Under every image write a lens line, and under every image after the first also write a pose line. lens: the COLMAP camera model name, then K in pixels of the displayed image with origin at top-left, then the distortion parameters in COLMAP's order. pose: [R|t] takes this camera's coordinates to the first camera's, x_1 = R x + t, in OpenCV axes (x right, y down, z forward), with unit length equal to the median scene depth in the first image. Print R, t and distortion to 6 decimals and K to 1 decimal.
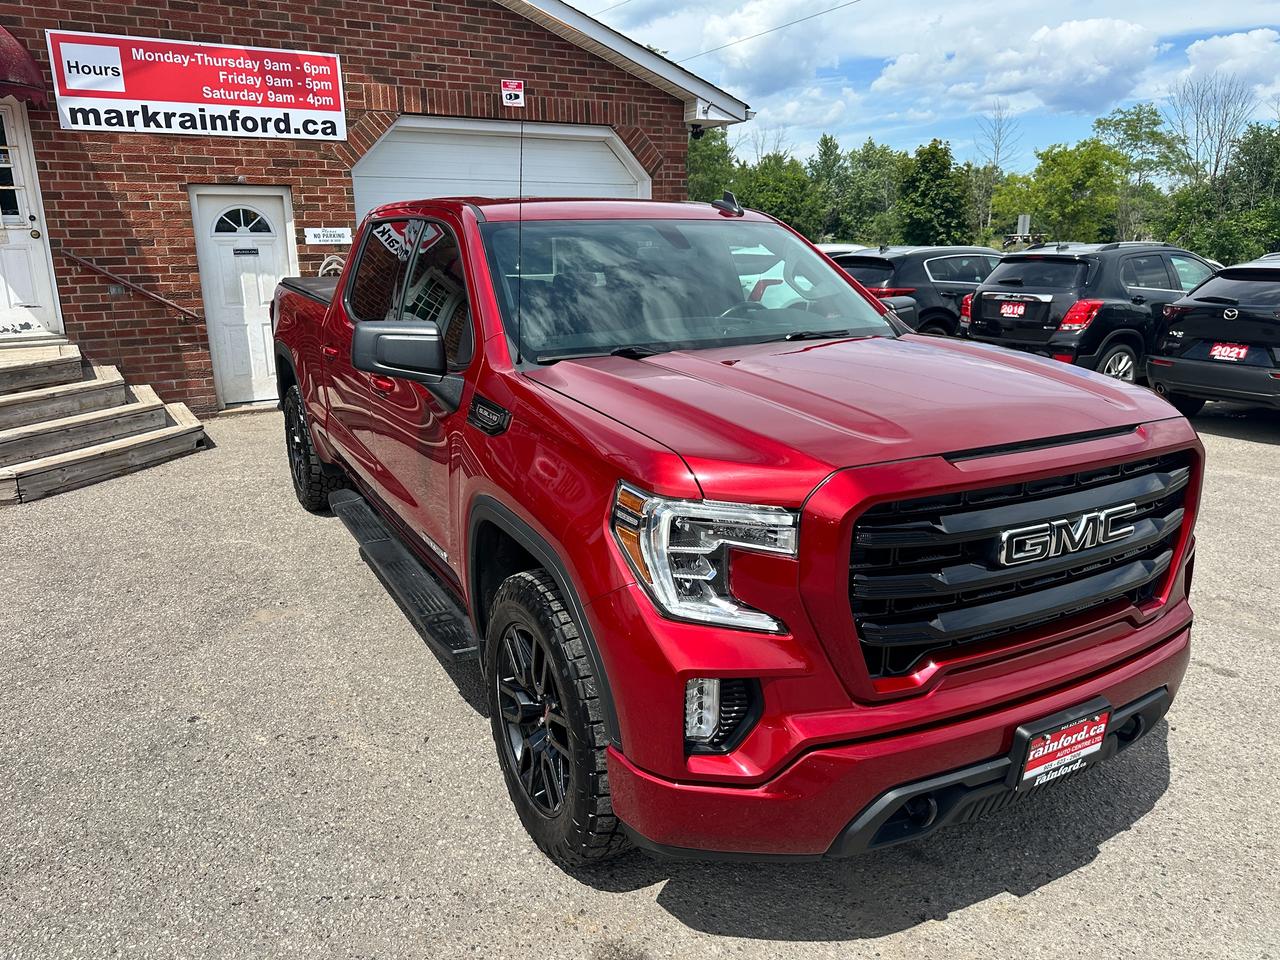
lens RADIAL K [[918.9, 0, 632.2], [0, 918.9, 481.6], [0, 0, 1]] dist [0.003534, -0.009462]
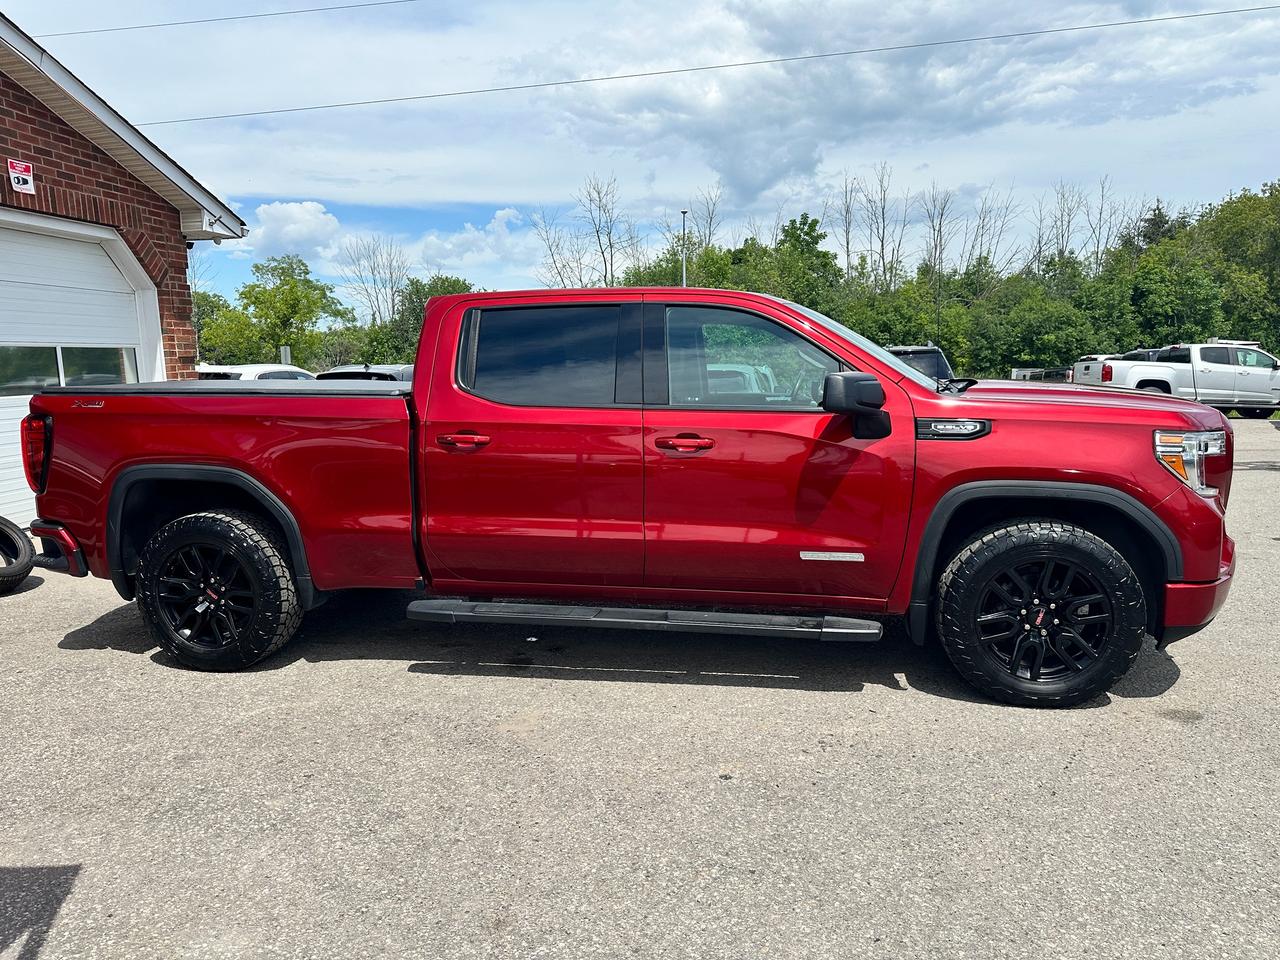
lens RADIAL K [[918.9, 0, 632.2], [0, 918.9, 481.6], [0, 0, 1]] dist [0.003534, -0.009462]
pose [[0.625868, -0.110188, 0.772106, -0.428742], [0.220898, 0.974477, -0.039991, -0.011072], [-0.747993, 0.195586, 0.634234, 0.135397]]
